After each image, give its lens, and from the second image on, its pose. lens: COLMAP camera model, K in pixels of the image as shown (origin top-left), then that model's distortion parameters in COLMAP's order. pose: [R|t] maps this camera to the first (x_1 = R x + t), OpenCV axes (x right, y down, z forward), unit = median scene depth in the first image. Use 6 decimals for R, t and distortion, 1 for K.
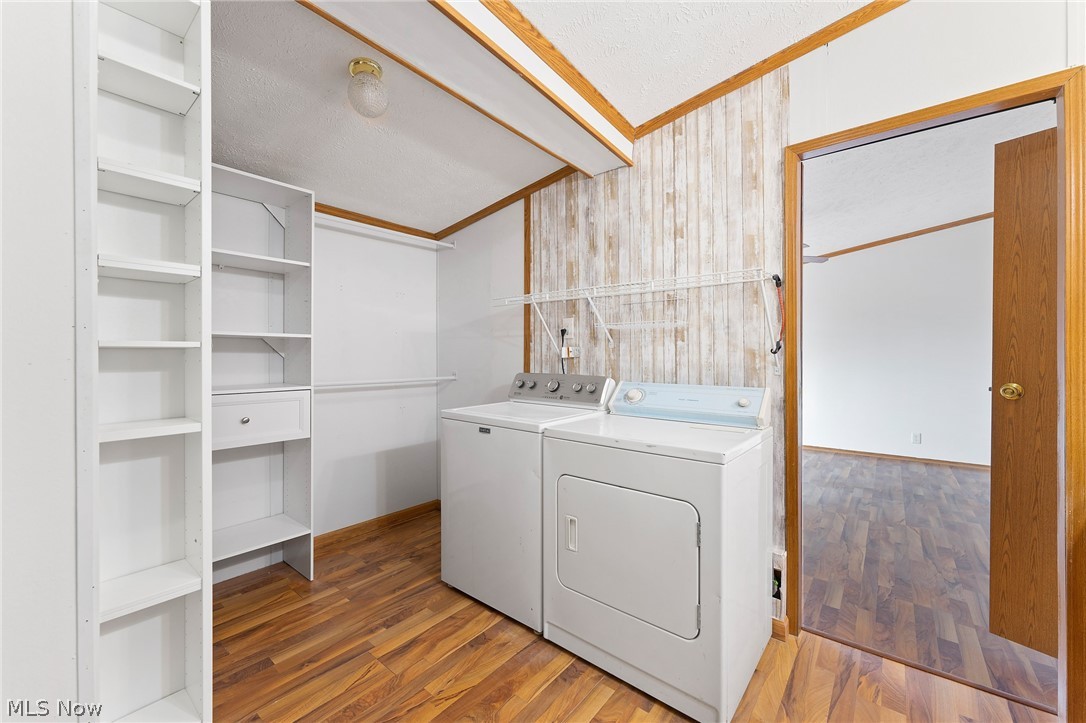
lens RADIAL K [[431.2, 0, 545.5], [0, 431.2, 358.5], [0, 0, 1]] dist [0.000753, -0.000037]
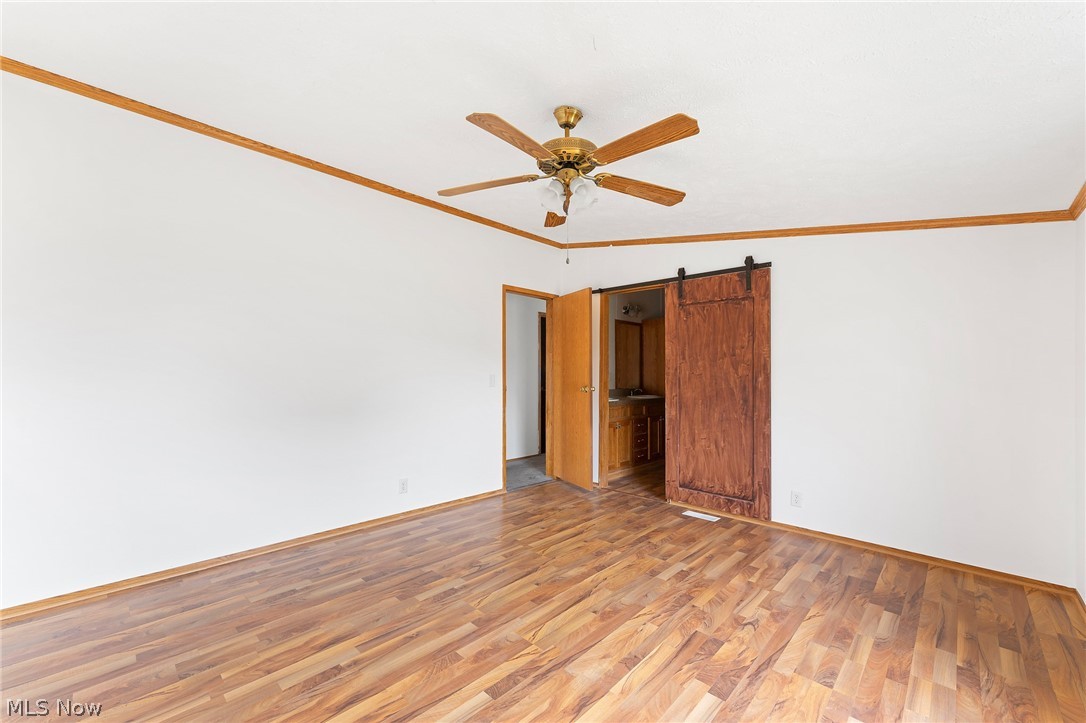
lens RADIAL K [[436.0, 0, 544.8], [0, 436.0, 372.6], [0, 0, 1]] dist [-0.000117, 0.000056]
pose [[-0.996616, 0.000940, 0.082190, 0.539240], [0.001195, 0.999995, 0.003052, -0.008518], [-0.082187, 0.003140, -0.996612, 1.681355]]
